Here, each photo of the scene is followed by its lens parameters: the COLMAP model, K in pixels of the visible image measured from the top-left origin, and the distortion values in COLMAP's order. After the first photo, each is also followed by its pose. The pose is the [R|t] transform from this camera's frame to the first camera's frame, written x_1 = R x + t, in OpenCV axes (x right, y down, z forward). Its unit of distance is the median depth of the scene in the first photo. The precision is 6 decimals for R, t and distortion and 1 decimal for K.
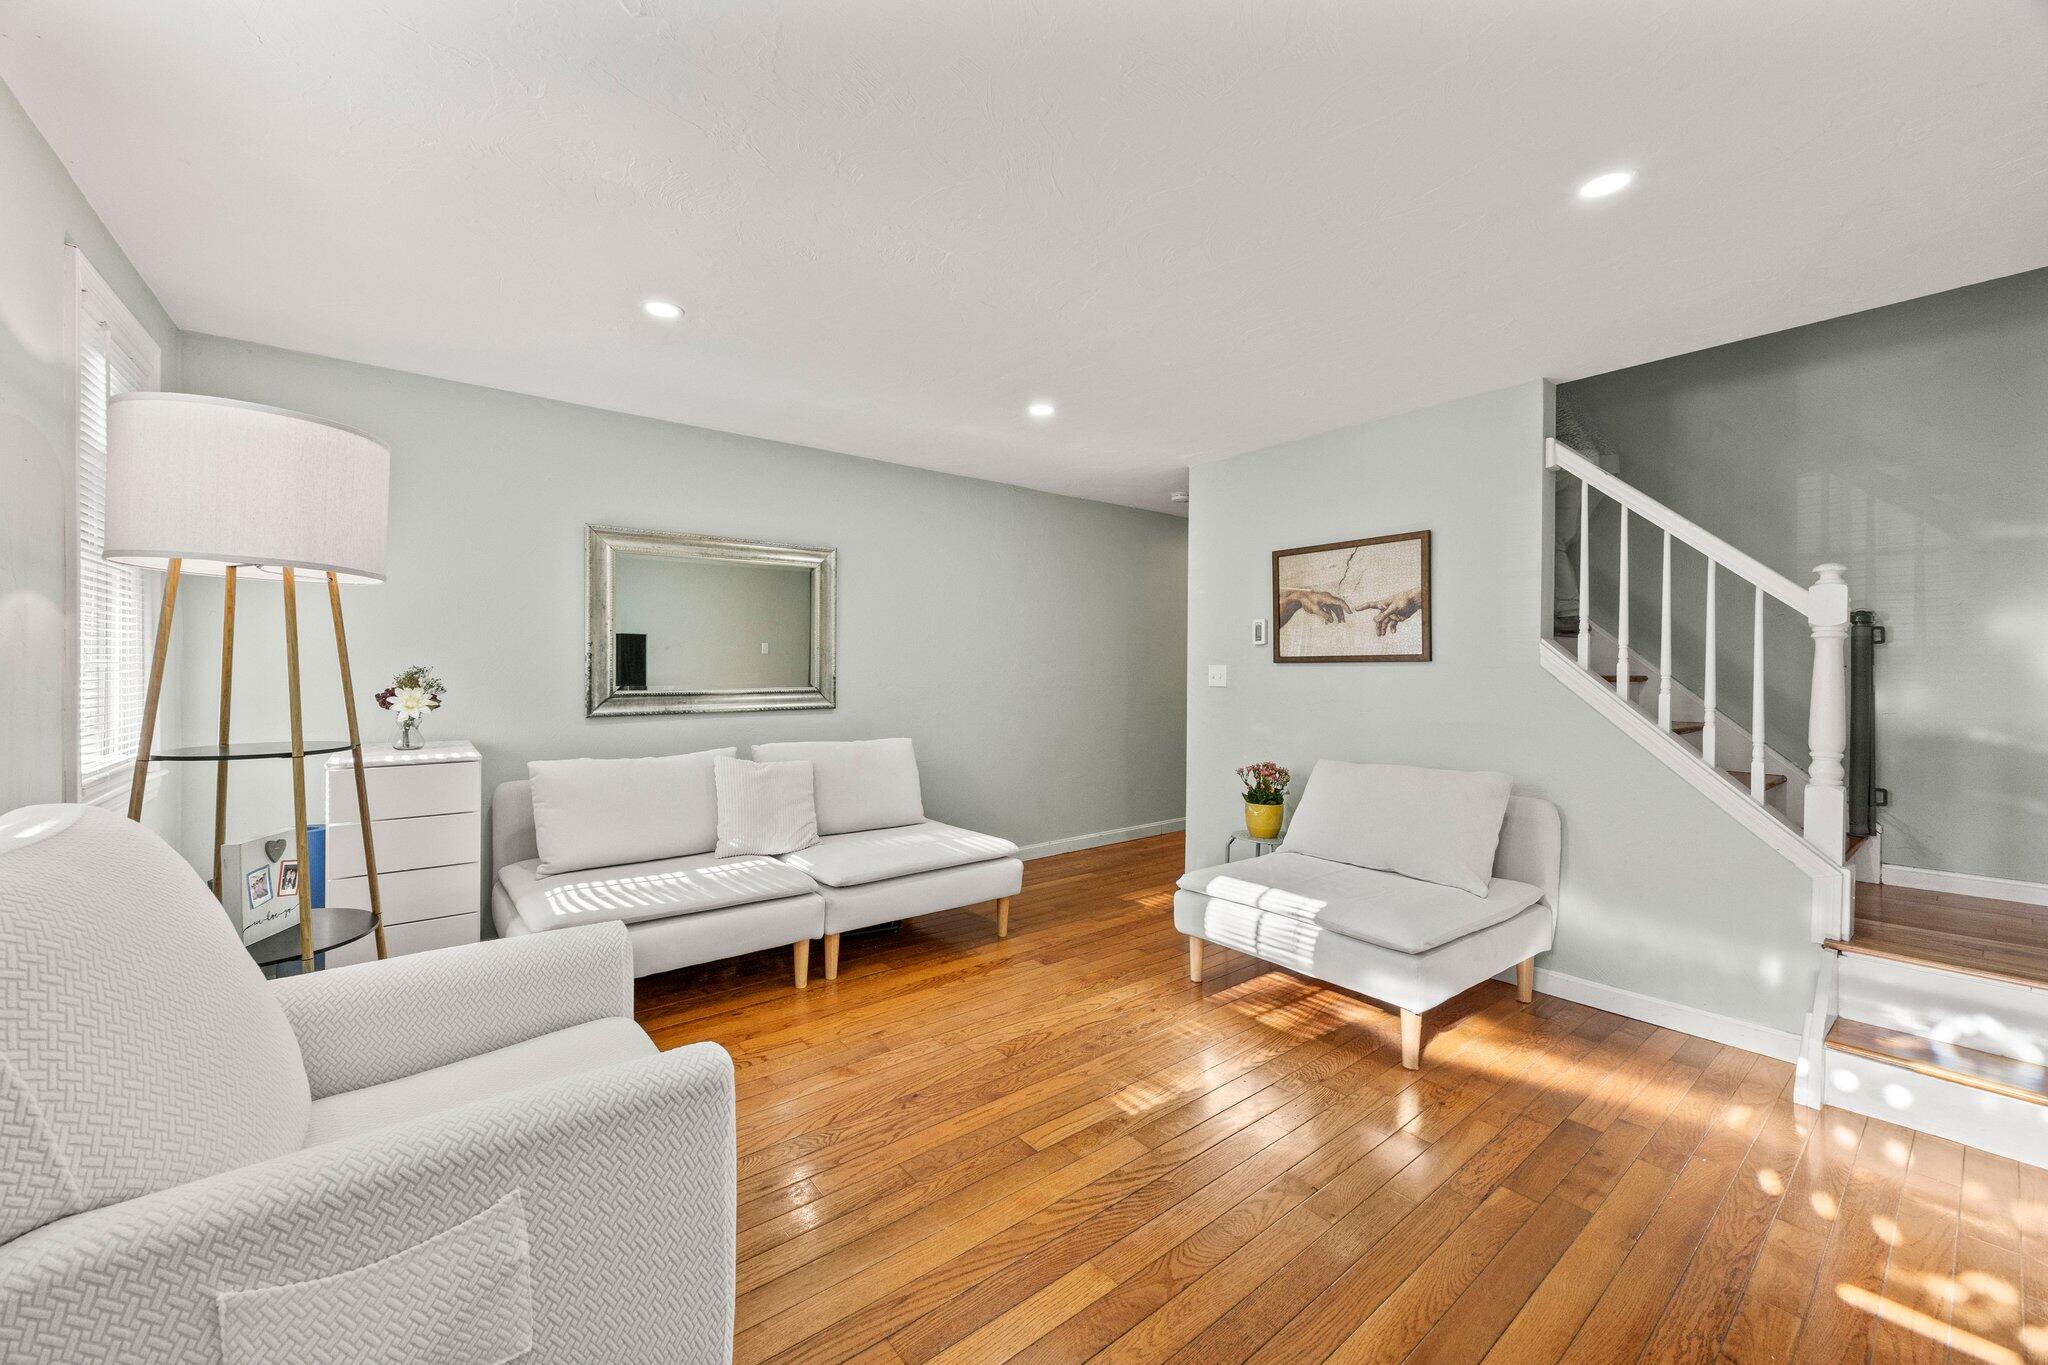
lens RADIAL K [[794.7, 0, 1008.6], [0, 794.7, 675.9], [0, 0, 1]] dist [-0.001358, 0.000324]
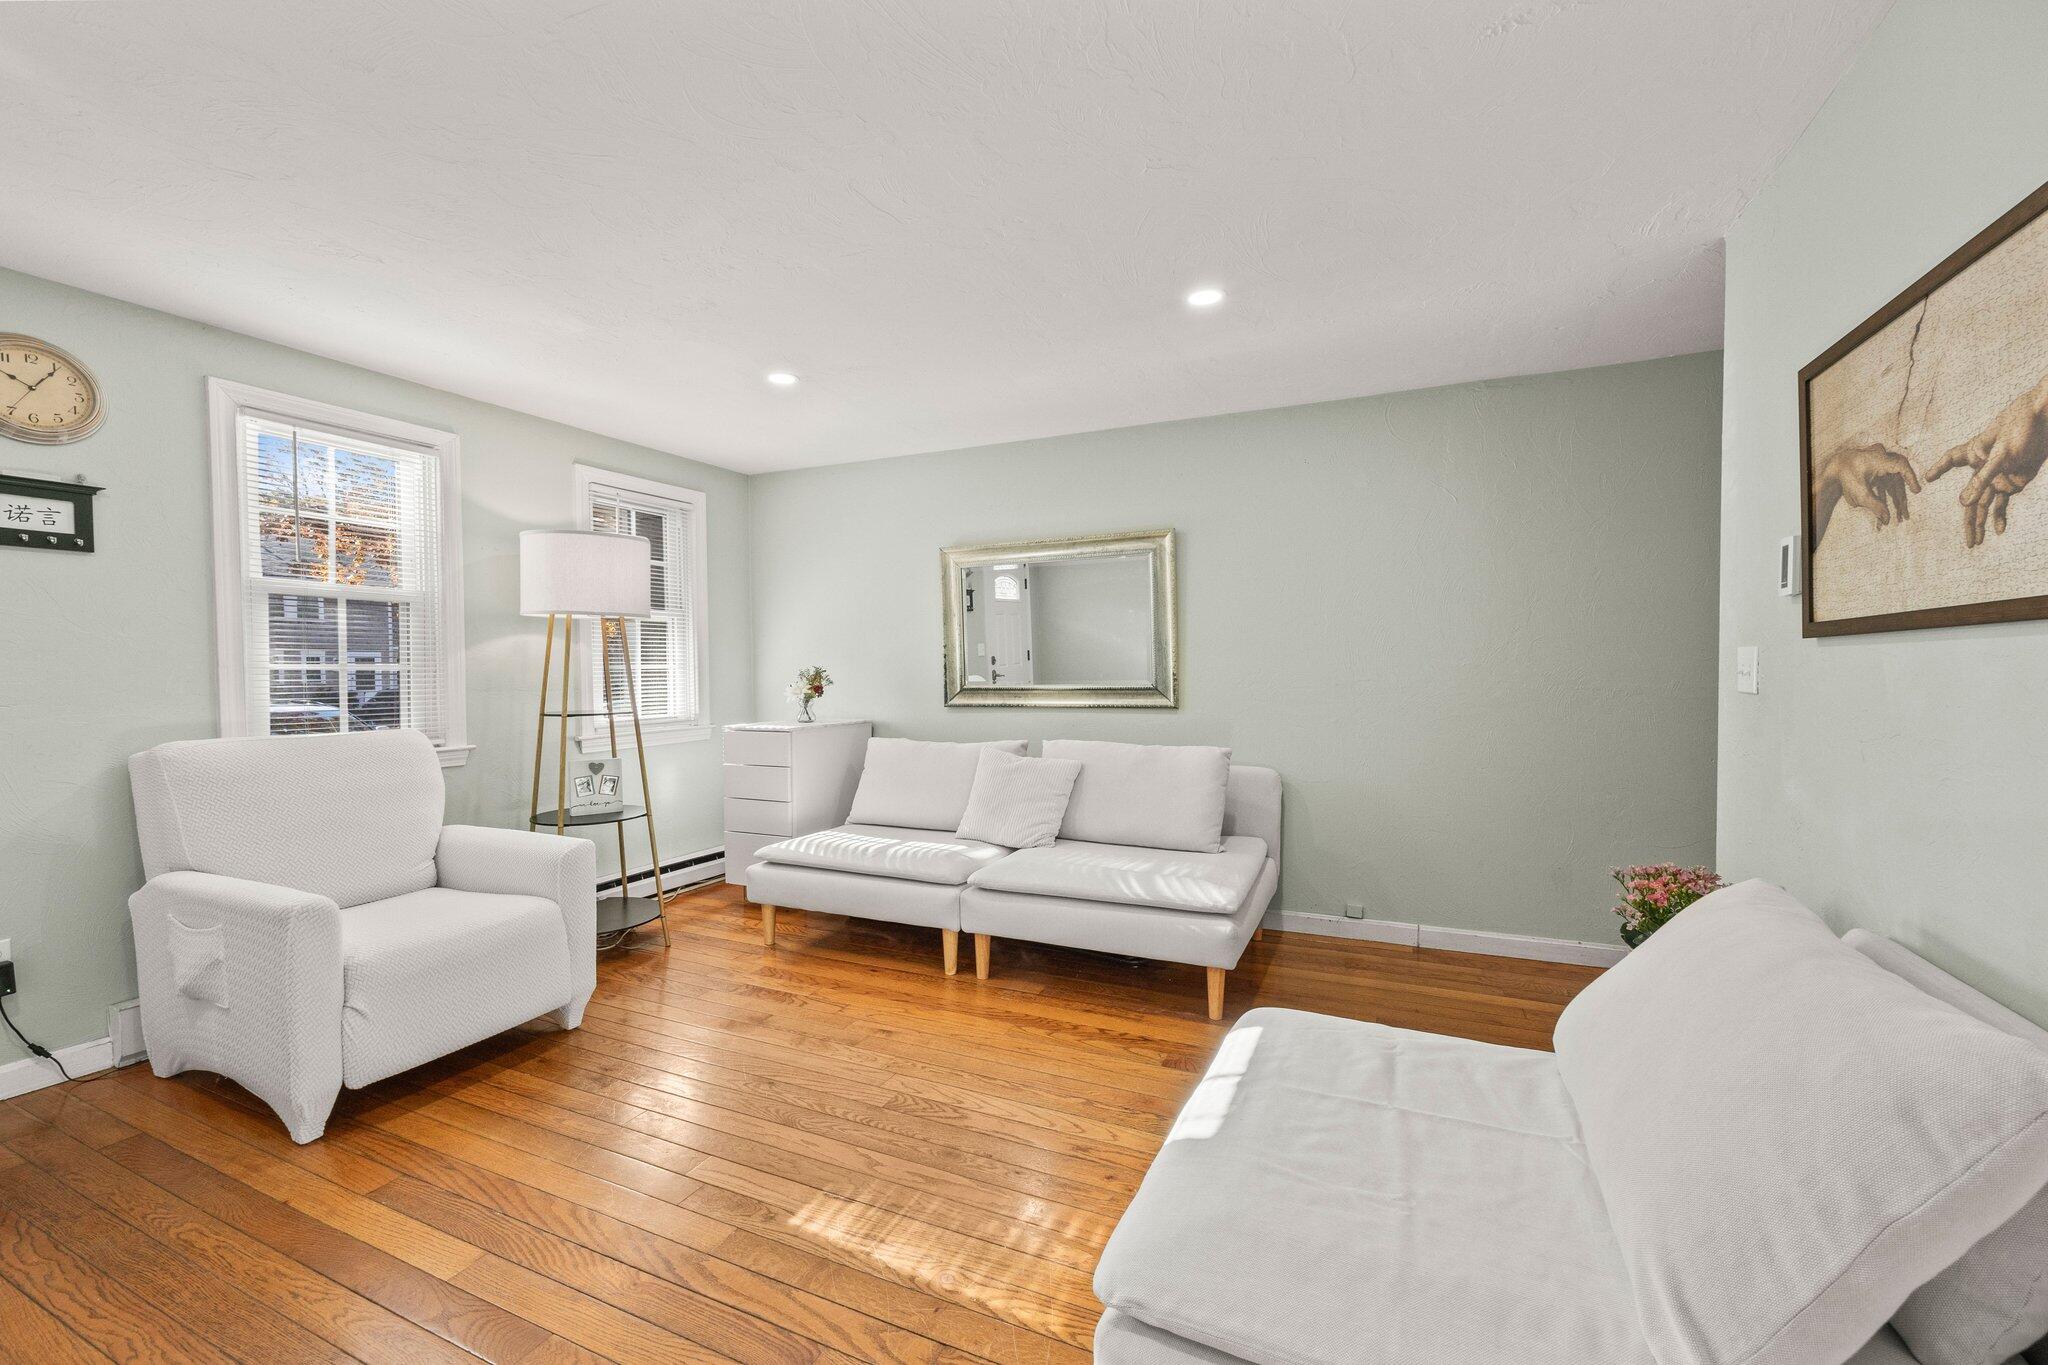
lens RADIAL K [[794.7, 0, 1012.8], [0, 794.7, 683.1], [0, 0, 1]] dist [-0.001358, 0.000324]
pose [[0.472703, 0.009143, -0.881174, 0.625207], [0.003097, 0.999923, 0.012036, 0.001663], [0.881216, -0.008418, 0.472638, 0.537505]]
